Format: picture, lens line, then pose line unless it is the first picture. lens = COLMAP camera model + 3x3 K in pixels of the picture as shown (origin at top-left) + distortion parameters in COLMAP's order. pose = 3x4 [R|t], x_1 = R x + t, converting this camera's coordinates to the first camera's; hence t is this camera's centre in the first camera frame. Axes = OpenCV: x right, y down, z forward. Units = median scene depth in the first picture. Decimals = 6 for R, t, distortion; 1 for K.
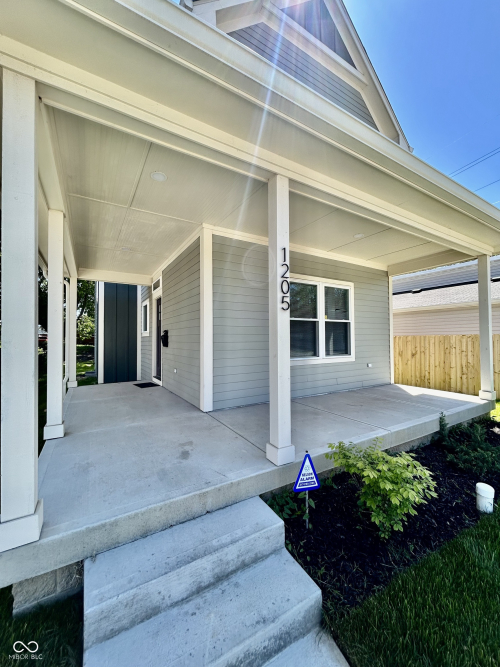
lens RADIAL K [[267.8, 0, 250.1], [0, 267.8, 332.3], [0, 0, 1]] dist [-0.000241, -0.000040]
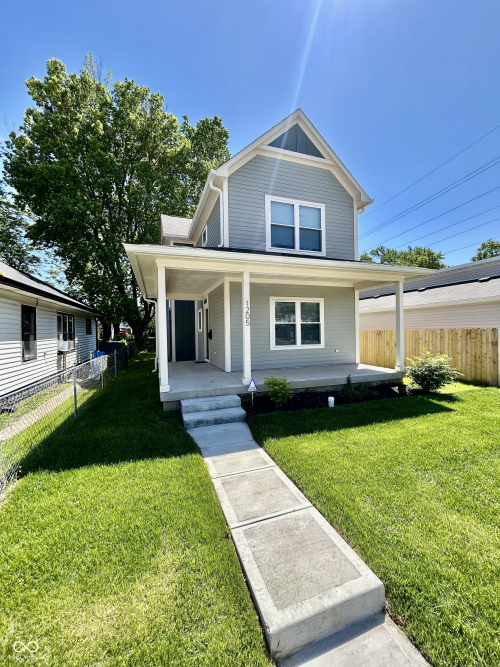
lens RADIAL K [[267.8, 0, 250.1], [0, 267.8, 332.3], [0, 0, 1]] dist [-0.000241, -0.000040]
pose [[0.979435, -0.008954, -0.201563, 0.282855], [0.015827, 0.999346, 0.032510, -0.043159], [0.201140, -0.035031, 0.978936, -0.635380]]
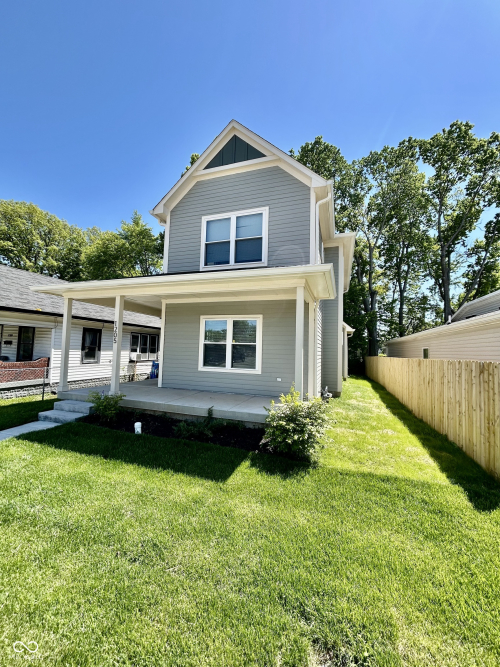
lens RADIAL K [[267.8, 0, 250.1], [0, 267.8, 332.3], [0, 0, 1]] dist [-0.000241, -0.000040]
pose [[0.644706, -0.027330, -0.763942, 1.374564], [-0.009405, 0.999001, -0.043676, -0.039681], [0.764373, 0.035343, 0.643805, 0.108553]]
